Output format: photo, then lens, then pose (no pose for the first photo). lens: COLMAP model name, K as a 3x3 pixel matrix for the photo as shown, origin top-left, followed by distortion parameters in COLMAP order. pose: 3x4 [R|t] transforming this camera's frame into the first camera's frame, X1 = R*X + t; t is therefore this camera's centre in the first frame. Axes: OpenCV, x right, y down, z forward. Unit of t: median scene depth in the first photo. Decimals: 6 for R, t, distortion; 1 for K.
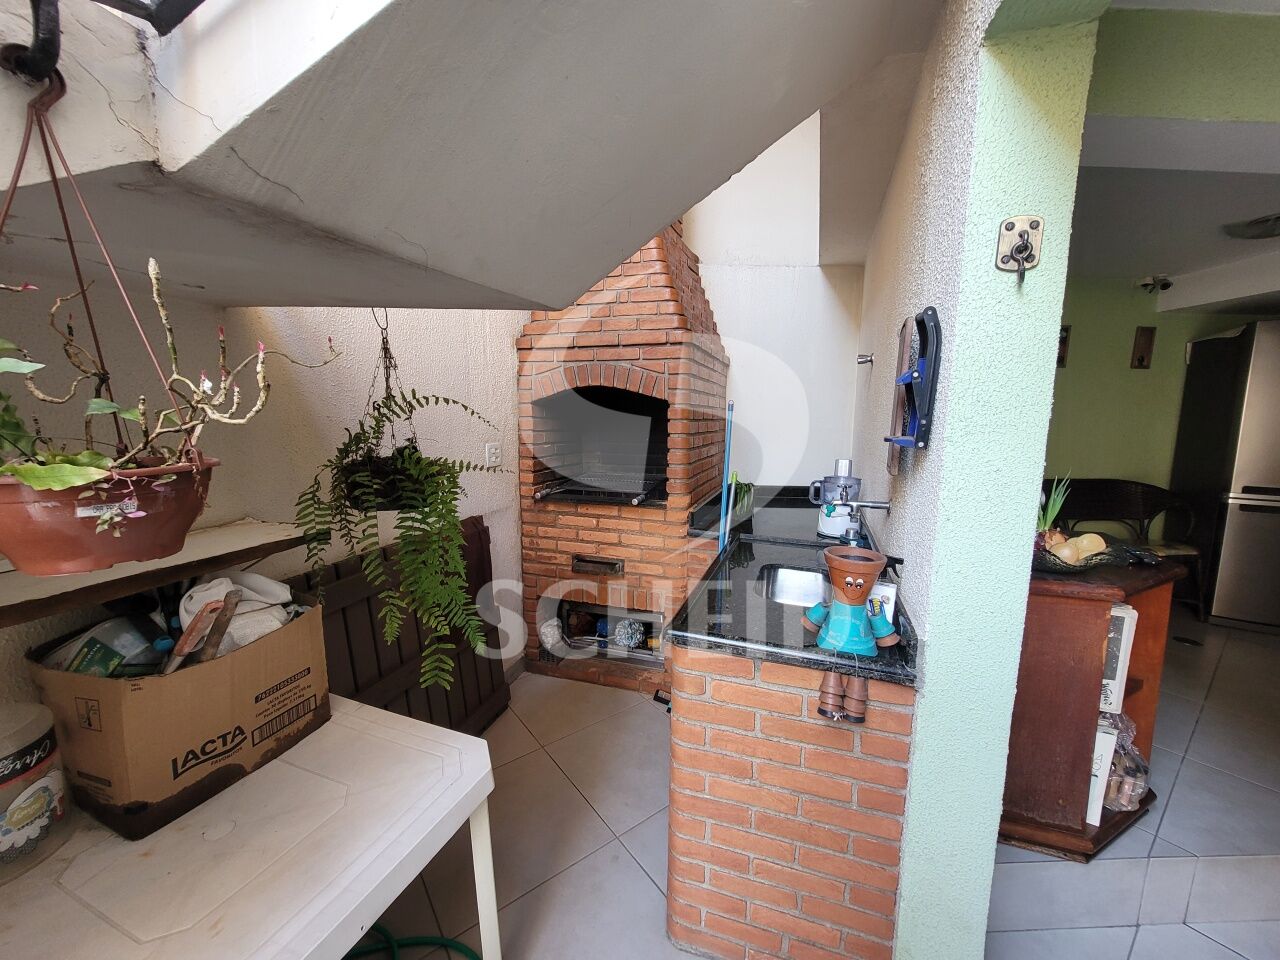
lens RADIAL K [[500.5, 0, 644.2], [0, 500.5, 486.7], [0, 0, 1]] dist [0.008445, -0.002790]
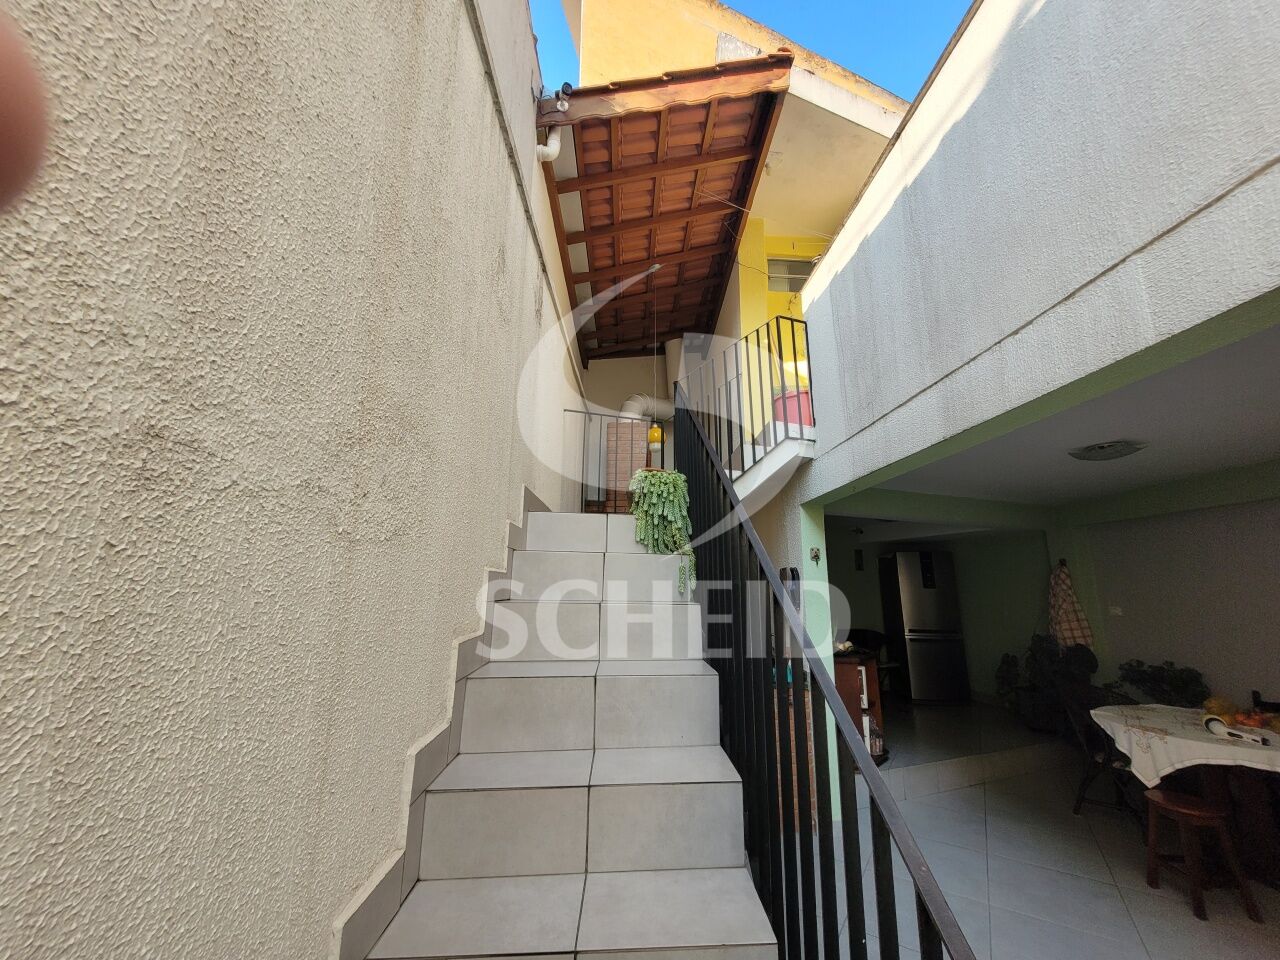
lens RADIAL K [[500.5, 0, 644.2], [0, 500.5, 486.7], [0, 0, 1]] dist [0.008445, -0.002790]
pose [[0.943407, 0.064995, 0.325207, -1.209203], [0.047864, 0.943656, -0.327450, 0.152430], [-0.328166, 0.324484, 0.887140, -1.462882]]
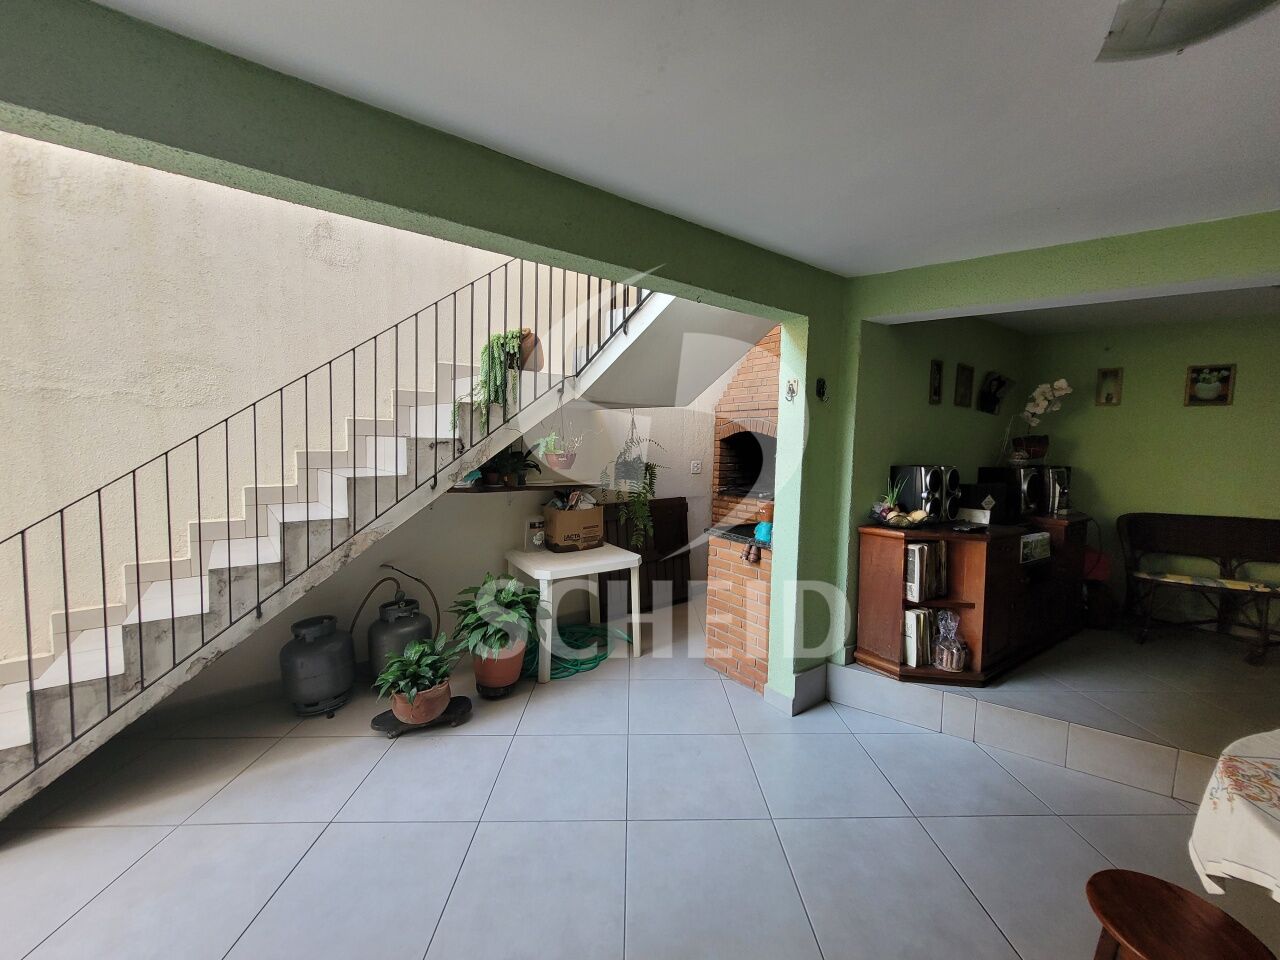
lens RADIAL K [[500.5, 0, 644.2], [0, 500.5, 486.7], [0, 0, 1]] dist [0.008445, -0.002790]
pose [[0.807386, 0.054841, -0.587469, 1.232089], [-0.095085, 0.994751, -0.037818, 0.188562], [0.582311, 0.086393, 0.808362, -1.222277]]
